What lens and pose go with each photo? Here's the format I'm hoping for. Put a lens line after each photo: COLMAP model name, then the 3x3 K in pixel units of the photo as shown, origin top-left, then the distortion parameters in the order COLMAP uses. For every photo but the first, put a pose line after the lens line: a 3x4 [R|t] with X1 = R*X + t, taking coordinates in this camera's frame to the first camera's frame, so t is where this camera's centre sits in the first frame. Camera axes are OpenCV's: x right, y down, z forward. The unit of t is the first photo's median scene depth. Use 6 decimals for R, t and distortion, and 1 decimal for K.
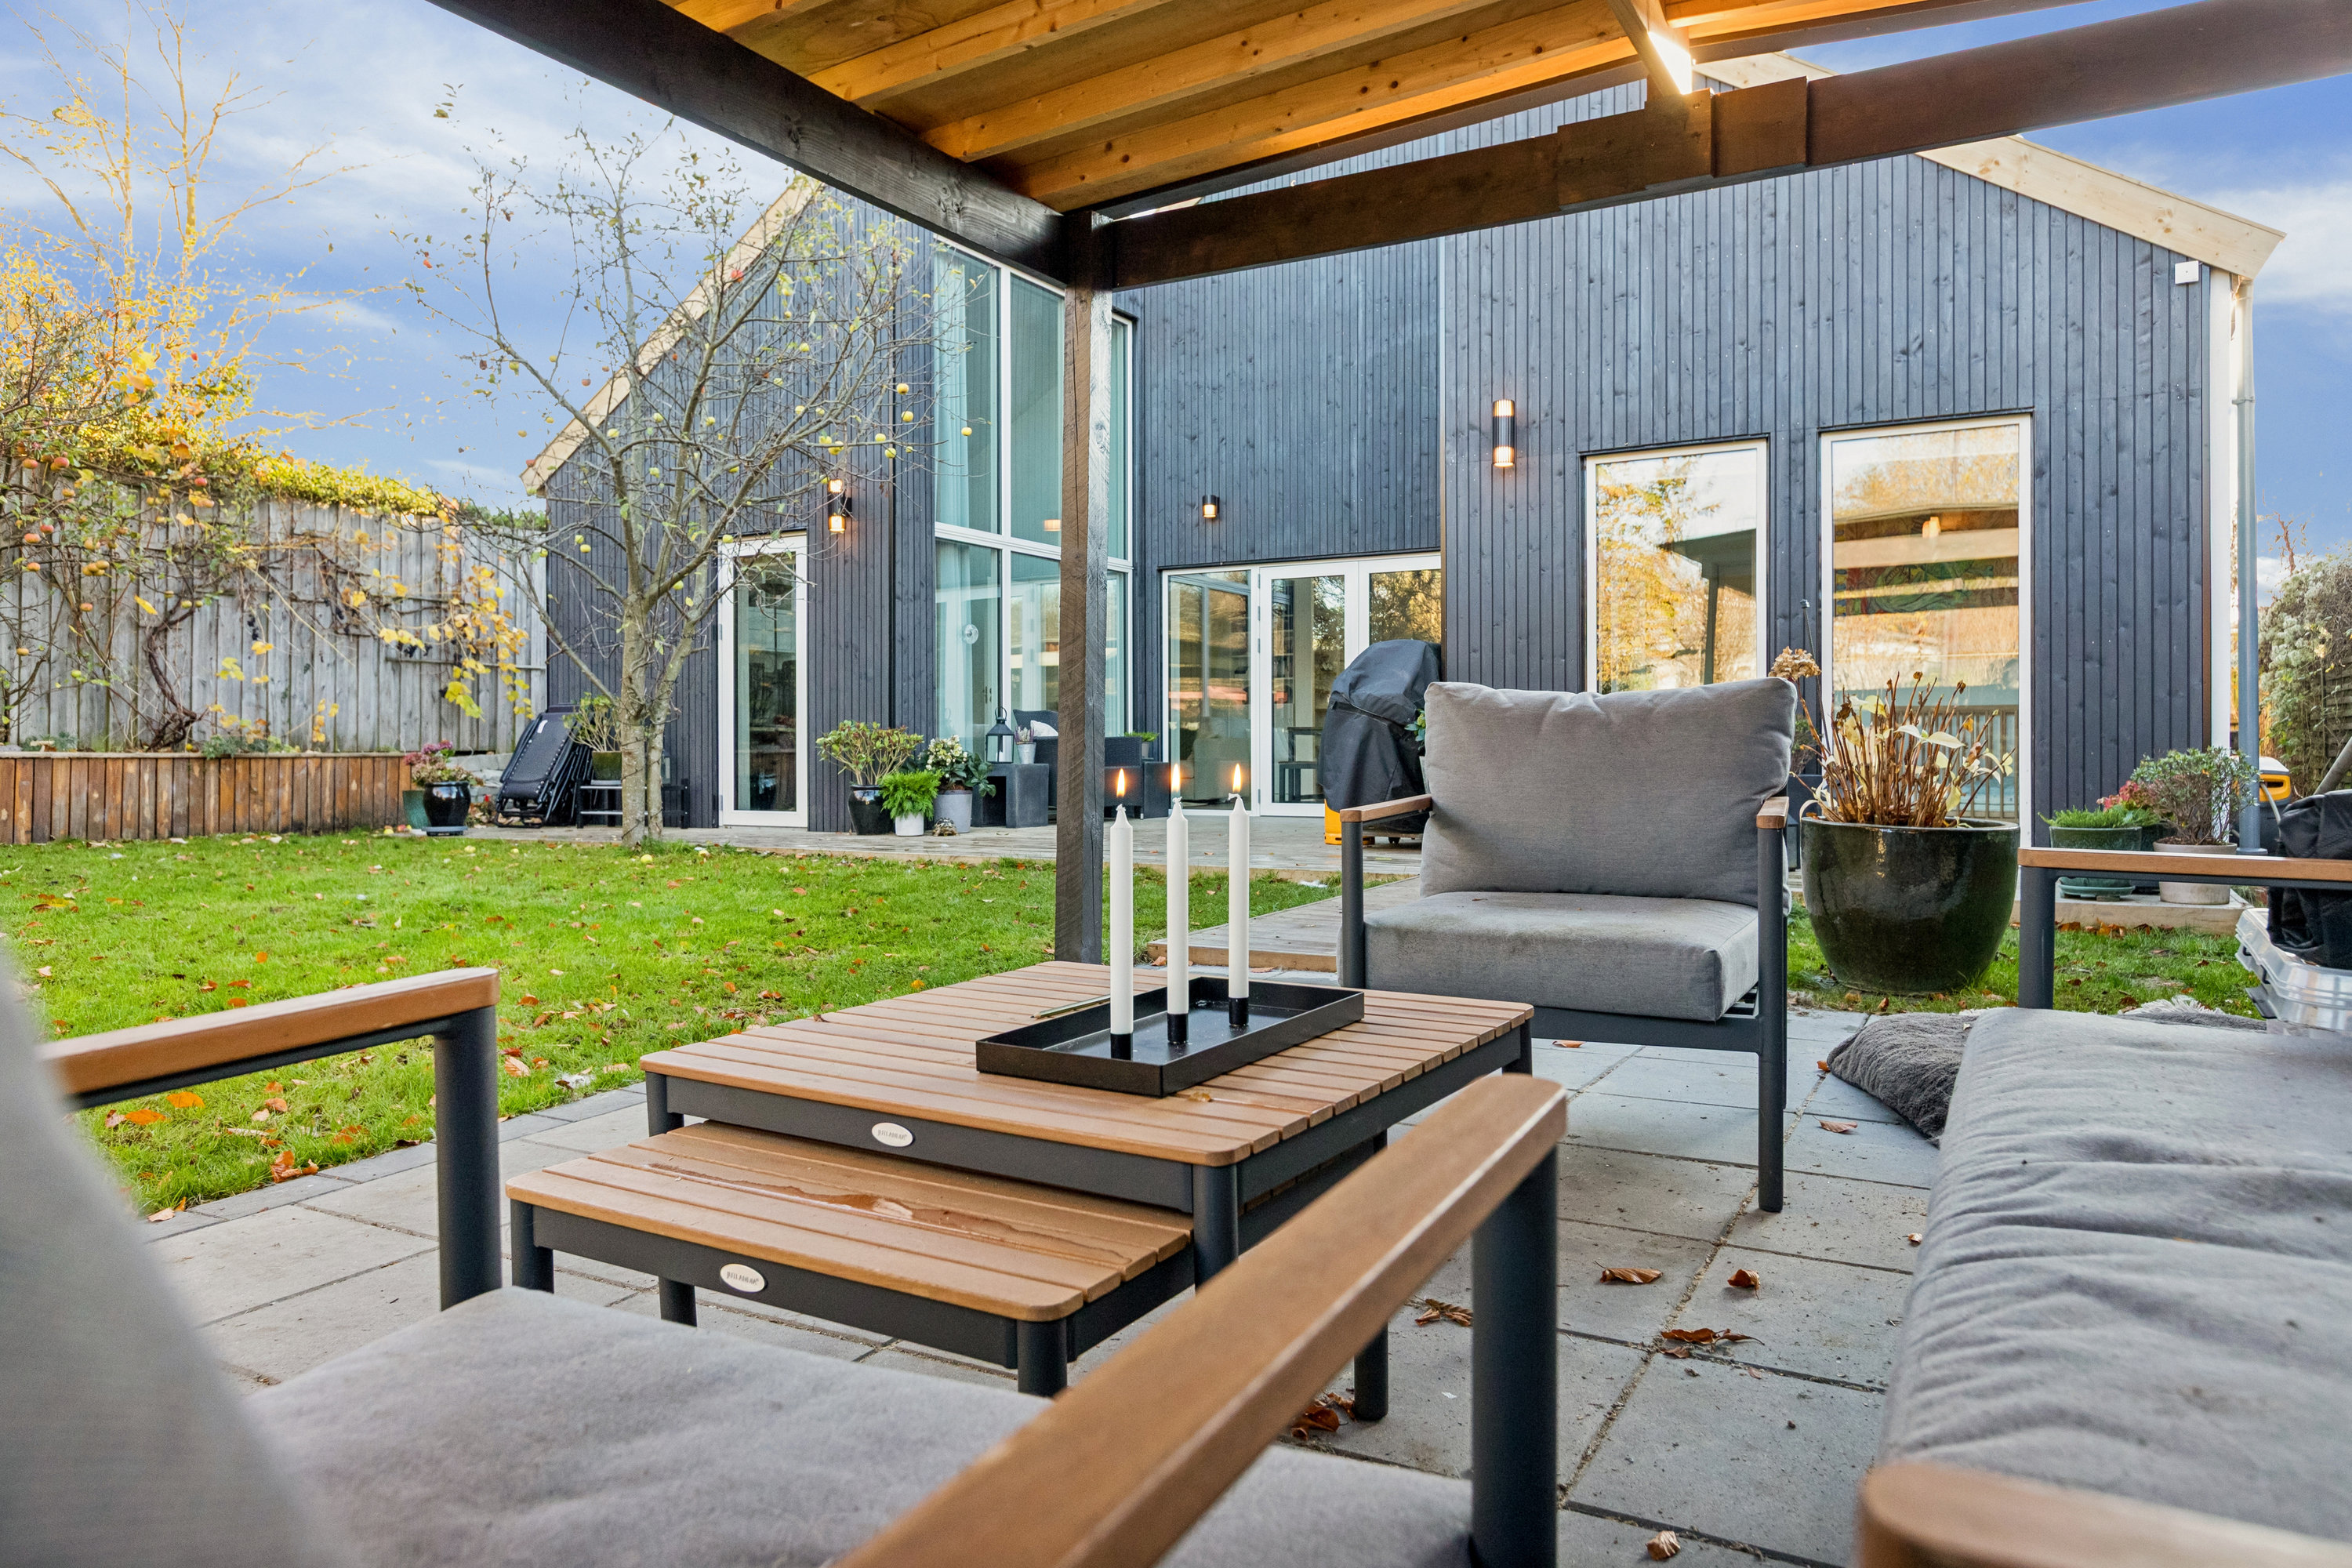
lens RADIAL K [[1506.9, 0, 1176.7], [0, 1506.9, 769.5], [0, 0, 1]] dist [0.002450, -0.009174]
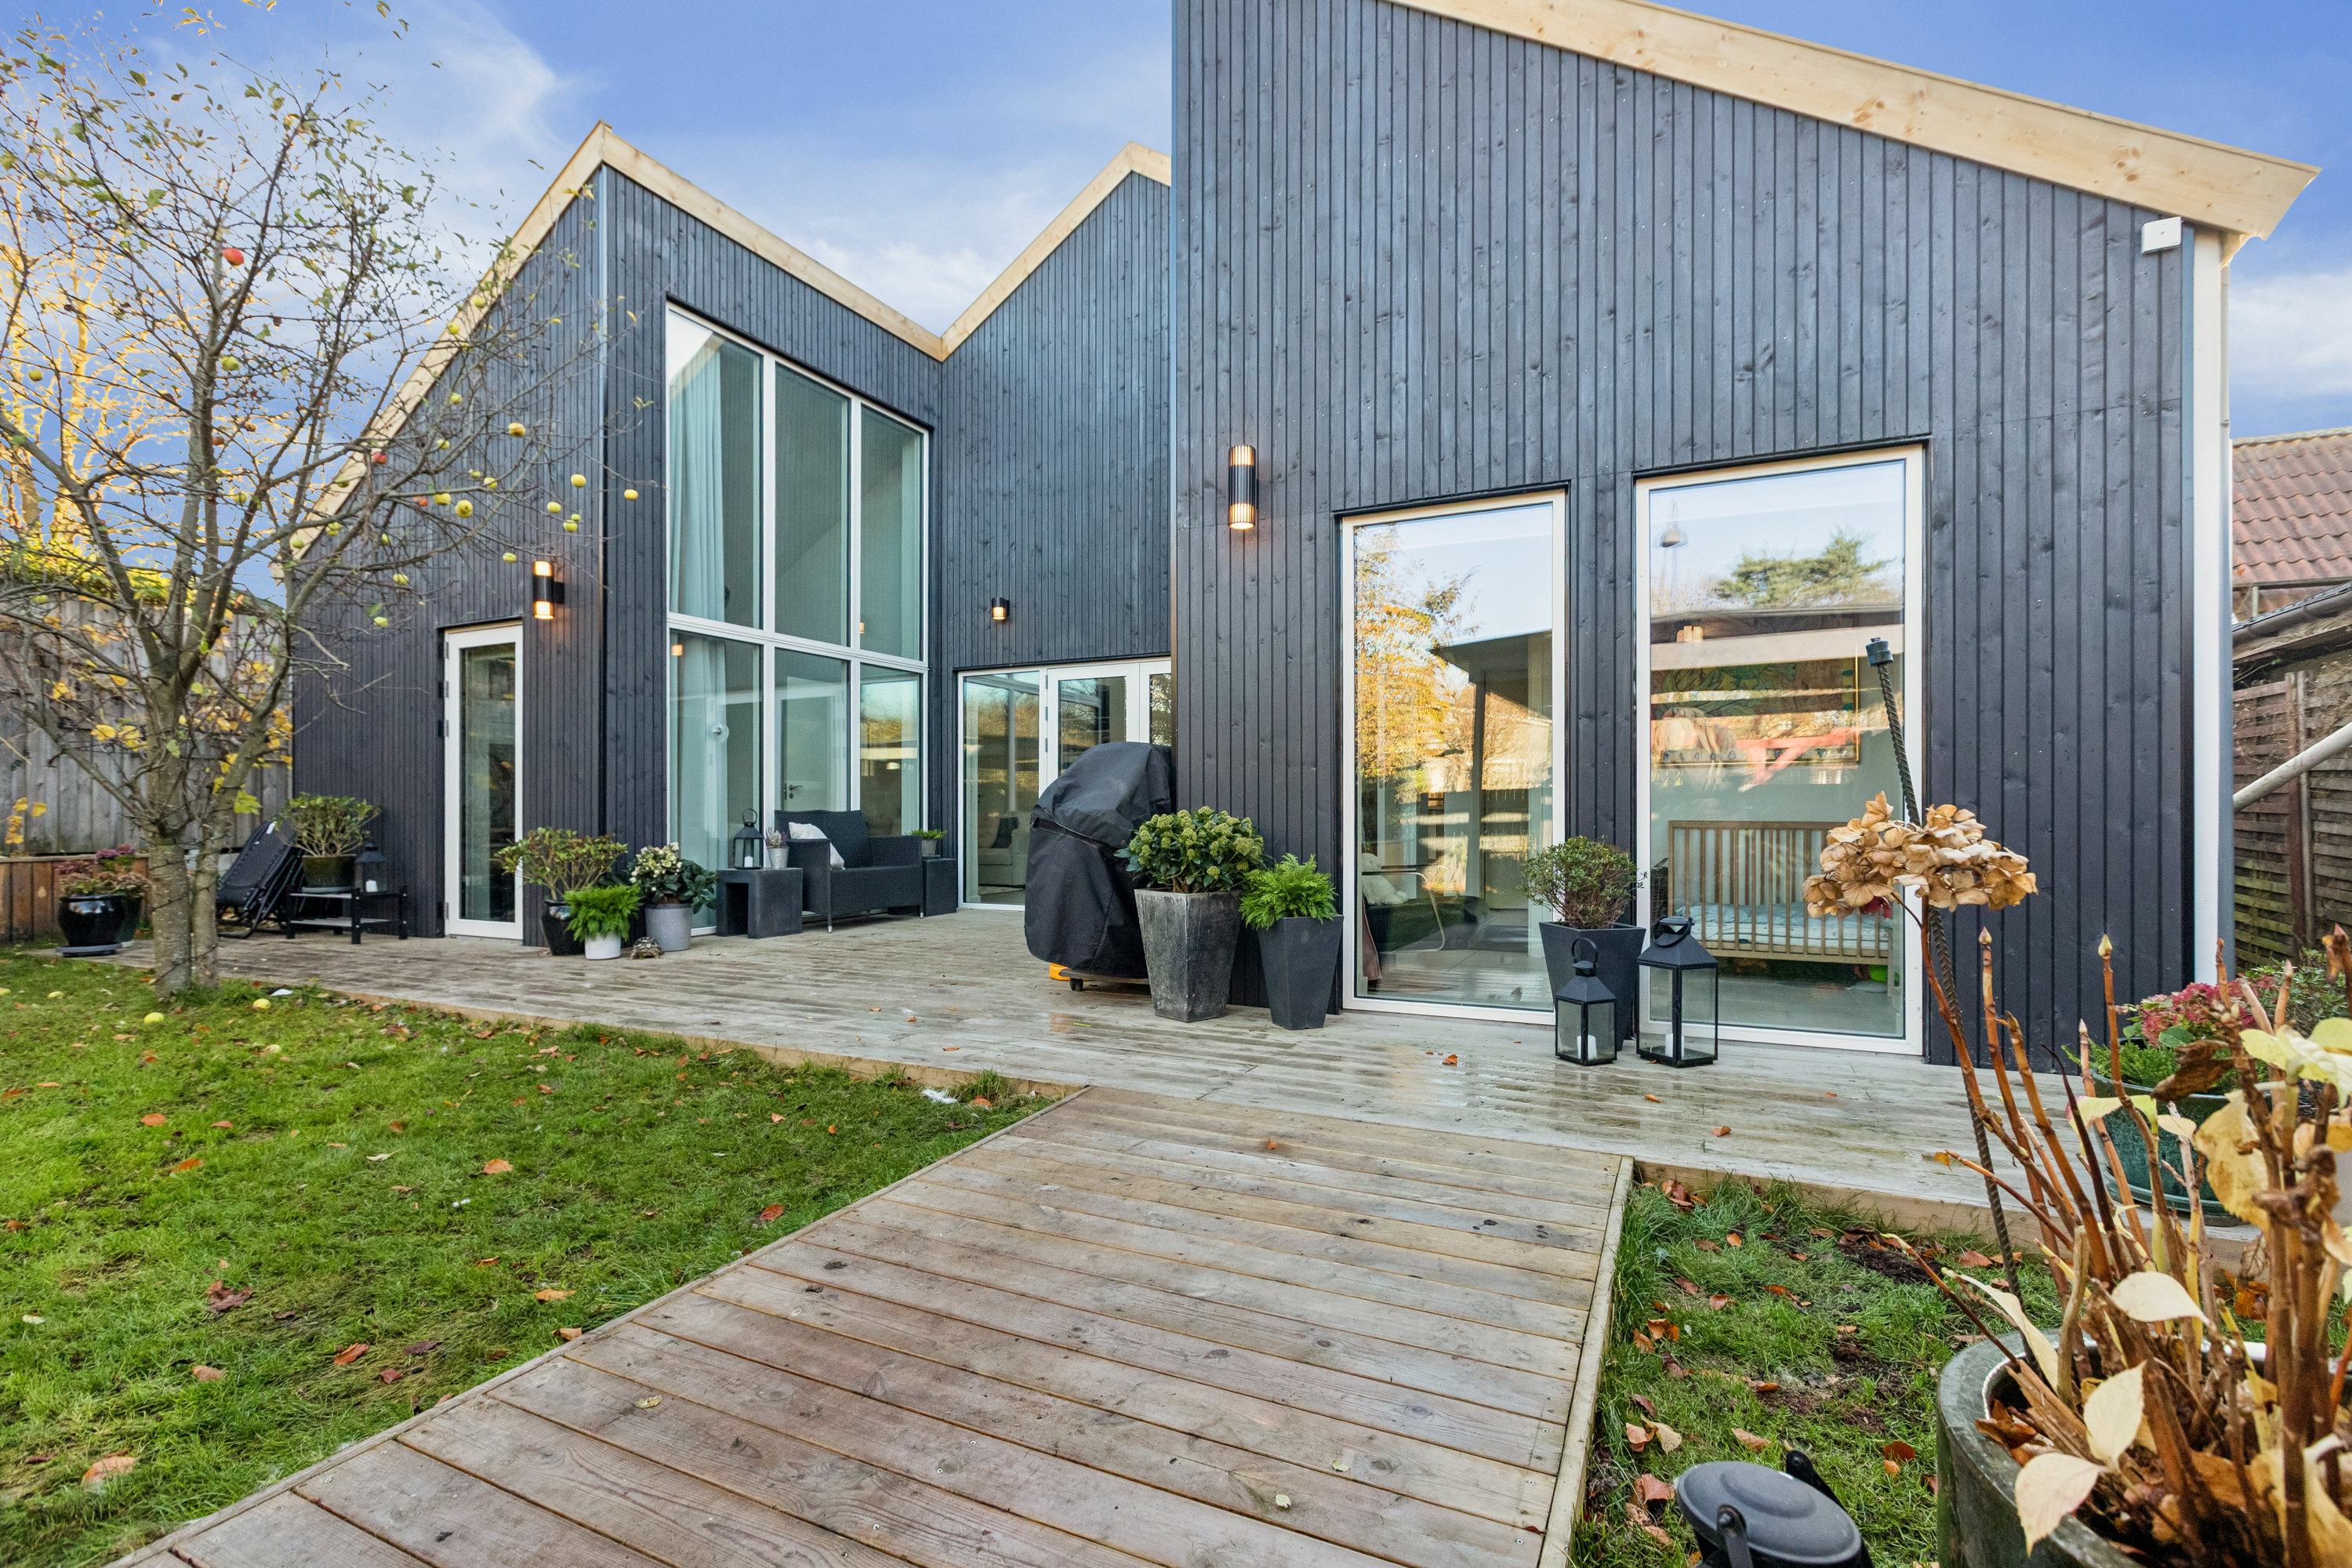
lens RADIAL K [[1058.3, 0, 1162.7], [0, 1058.3, 823.2], [0, 0, 1]] dist [0.001847, -0.000971]
pose [[0.998015, 0.001039, 0.062970, 0.141125], [-0.000732, 0.999988, -0.004910, -0.041193], [-0.062974, 0.004855, 0.998003, 0.443431]]
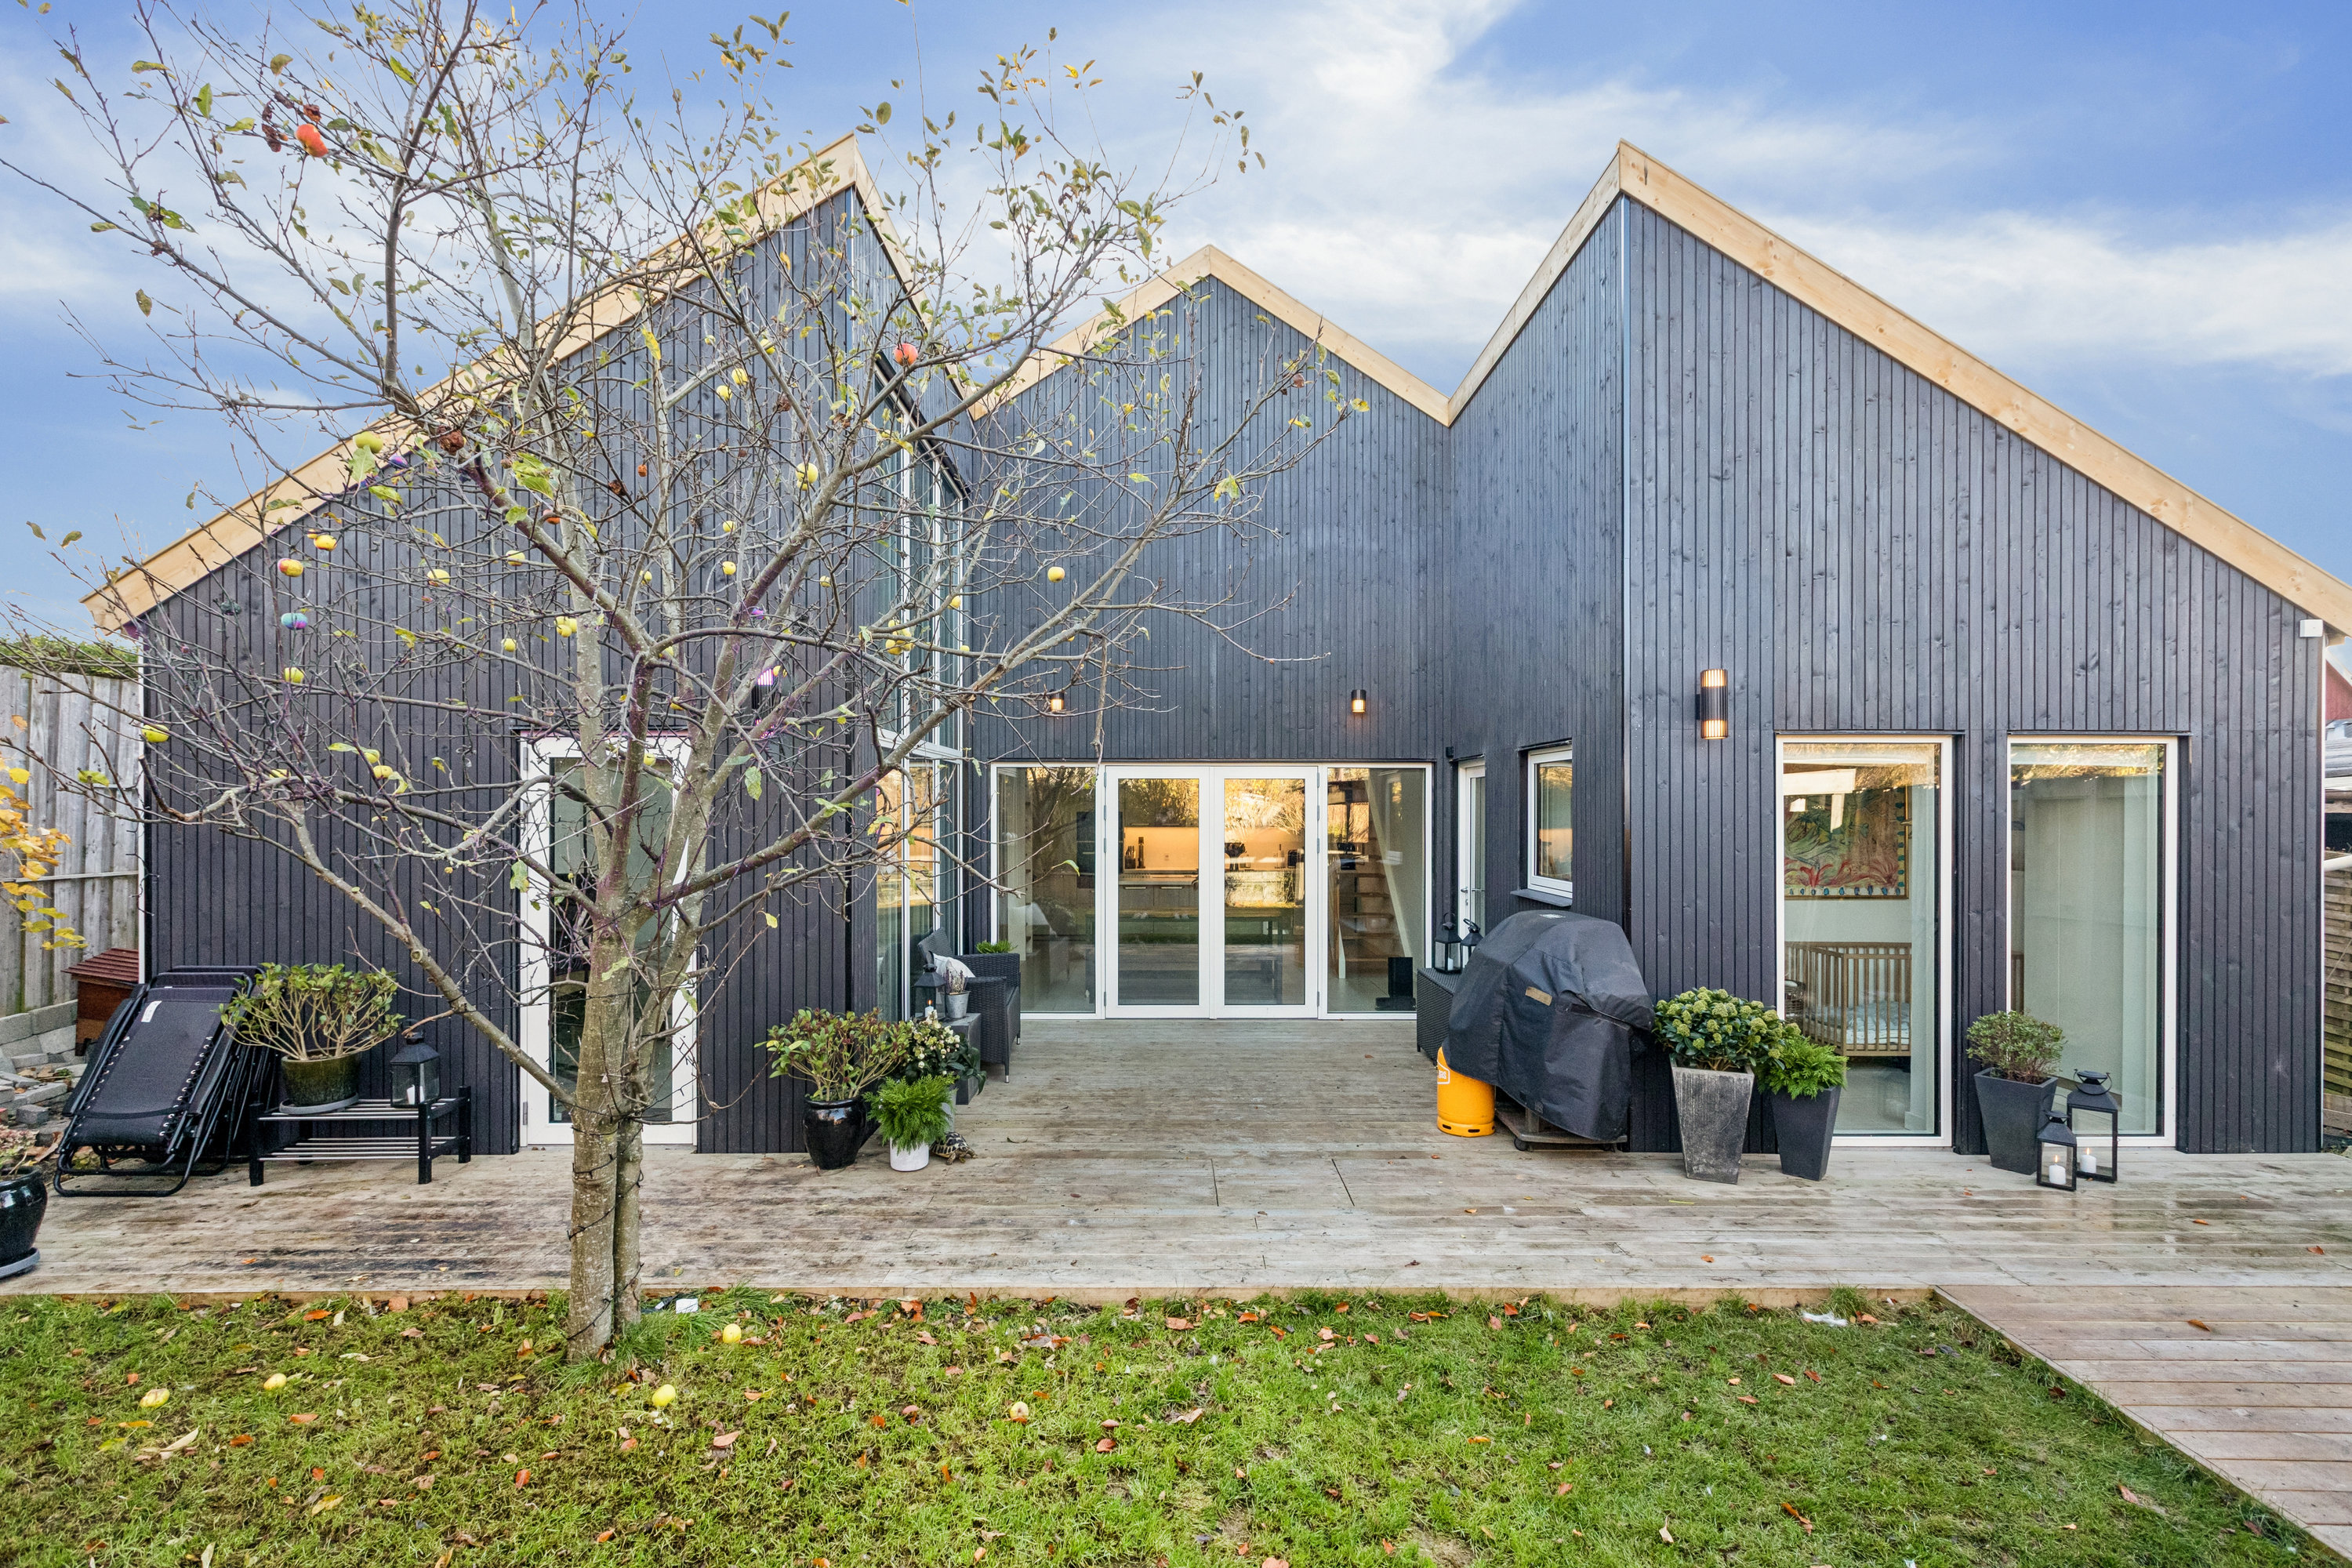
lens RADIAL K [[1058.3, 0, 1161.4], [0, 1058.3, 821.3], [0, 0, 1]] dist [0.001847, -0.000971]
pose [[0.867349, -0.001470, 0.497699, -0.409673], [0.003336, 0.999990, -0.002862, -0.153094], [-0.497690, 0.004142, 0.867345, 0.614589]]
